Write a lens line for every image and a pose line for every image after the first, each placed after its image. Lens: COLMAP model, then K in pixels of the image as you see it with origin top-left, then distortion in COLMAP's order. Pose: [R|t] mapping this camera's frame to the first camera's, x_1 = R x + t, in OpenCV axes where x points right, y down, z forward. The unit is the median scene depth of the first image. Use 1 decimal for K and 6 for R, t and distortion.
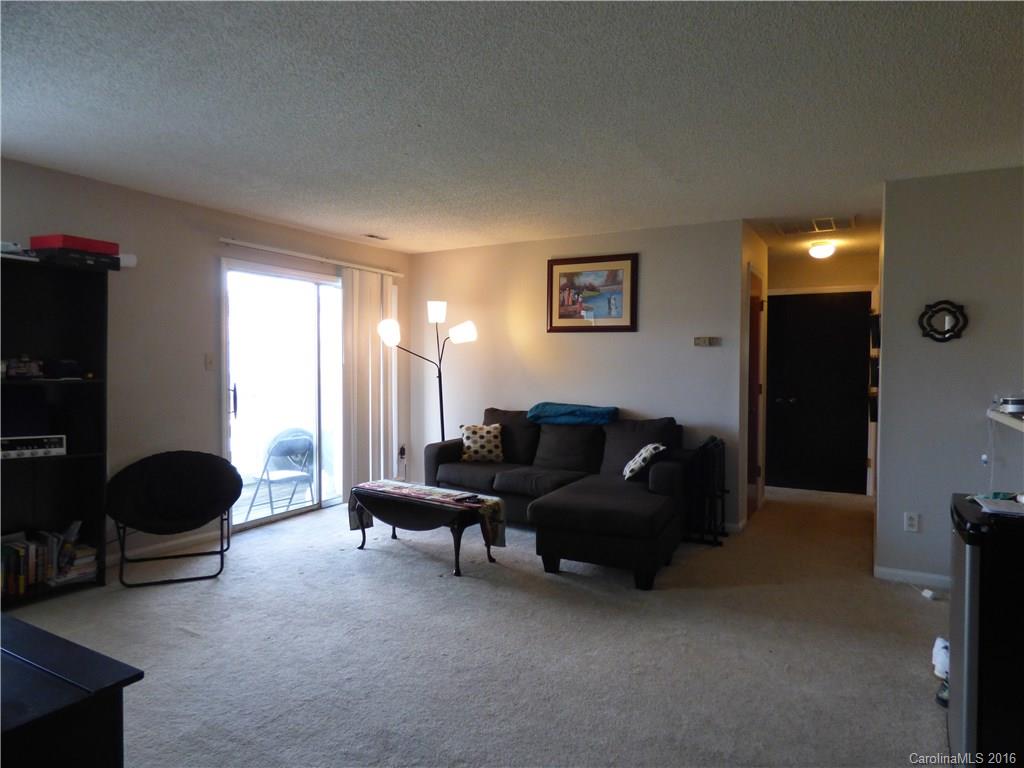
lens RADIAL K [[610.1, 0, 514.4], [0, 610.1, 384.6], [0, 0, 1]] dist [0.000105, -0.000199]
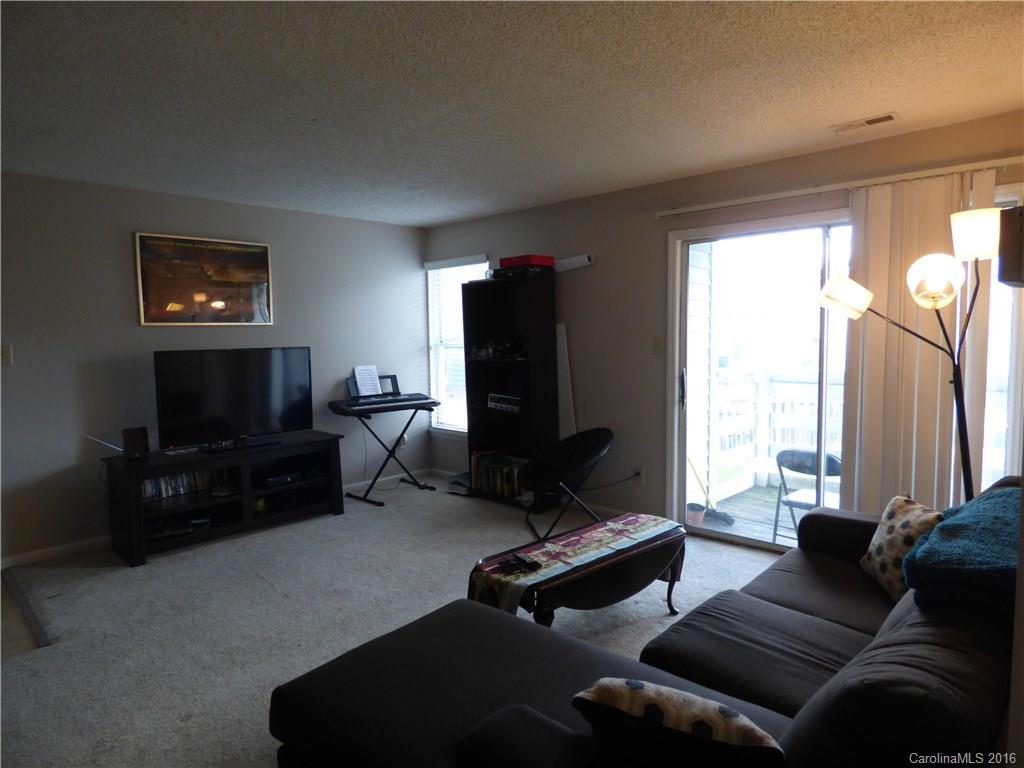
lens RADIAL K [[610.1, 0, 513.9], [0, 610.1, 379.1], [0, 0, 1]] dist [0.000105, -0.000199]
pose [[-0.224771, 0.071282, -0.971801, 0.446296], [-0.018682, 0.996822, 0.077438, -0.049893], [0.974233, 0.035561, -0.222725, 0.903380]]
